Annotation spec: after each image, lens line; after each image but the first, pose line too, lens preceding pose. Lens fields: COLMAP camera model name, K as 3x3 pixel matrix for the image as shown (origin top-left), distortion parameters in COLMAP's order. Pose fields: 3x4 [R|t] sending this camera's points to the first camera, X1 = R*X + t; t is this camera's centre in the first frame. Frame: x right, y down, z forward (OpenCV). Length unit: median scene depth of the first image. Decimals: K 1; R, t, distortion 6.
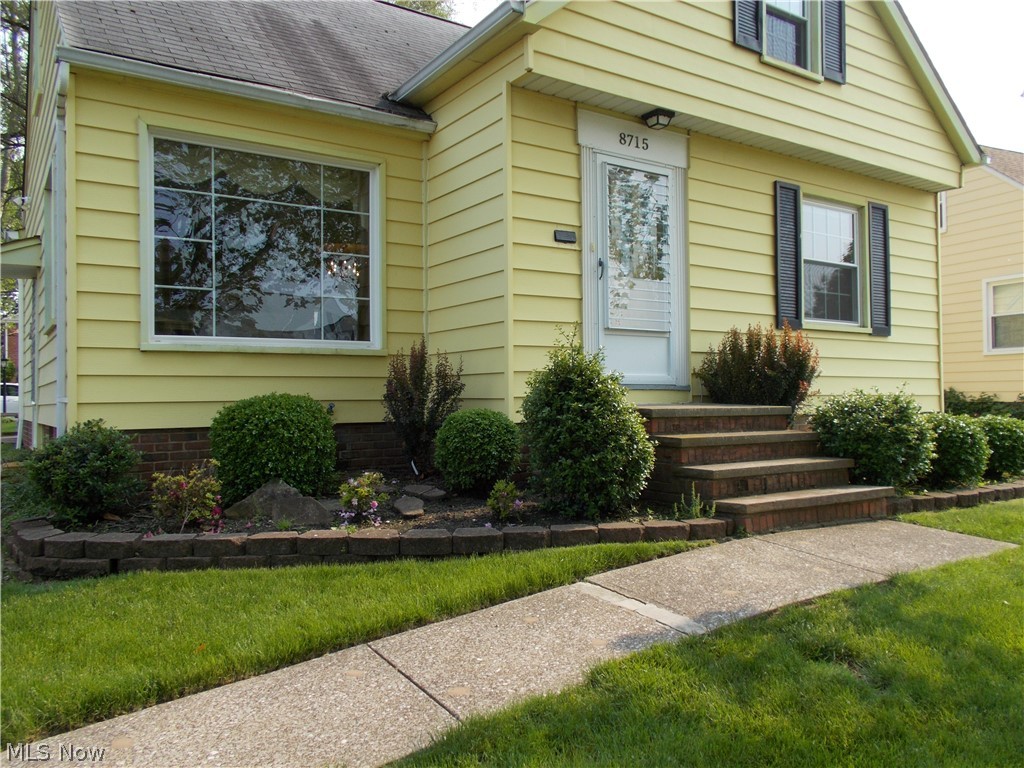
lens RADIAL K [[774.7, 0, 512.0], [0, 774.7, 384.0], [0, 0, 1]] dist [0.008365, 0.008632]
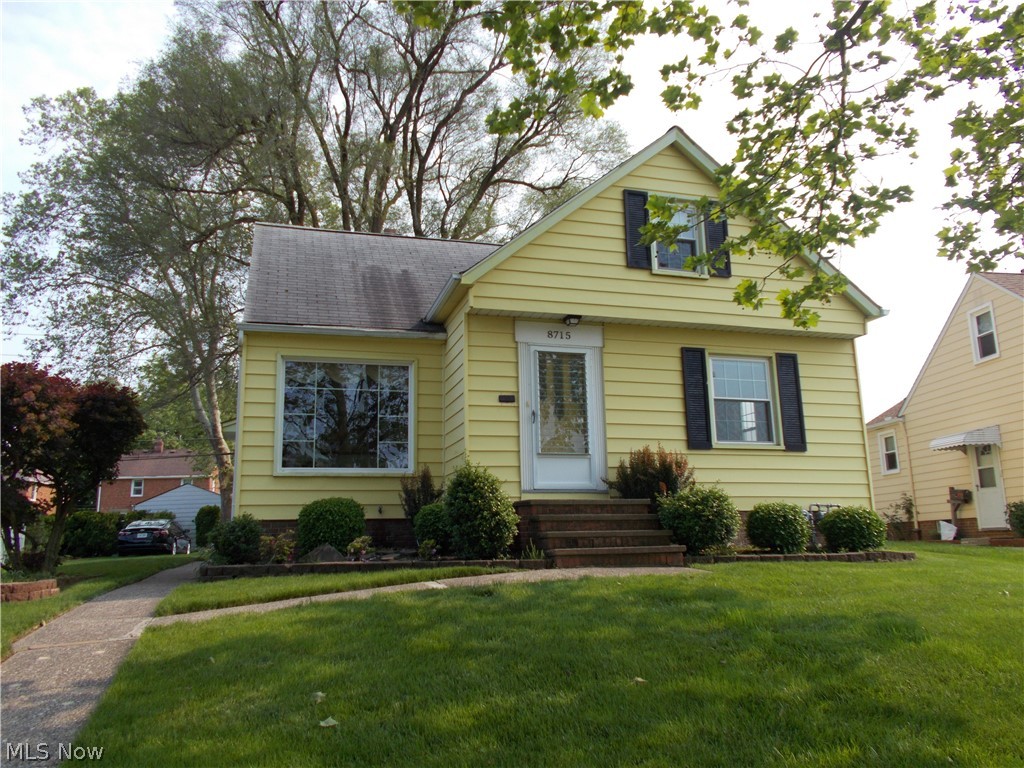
lens RADIAL K [[775.7, 0, 512.0], [0, 775.7, 384.0], [0, 0, 1]] dist [-0.023490, 0.007951]
pose [[0.955599, -0.071324, -0.285907, 0.497158], [0.017604, 0.982349, -0.186225, 0.076592], [0.294143, 0.172923, 0.939988, -0.486823]]
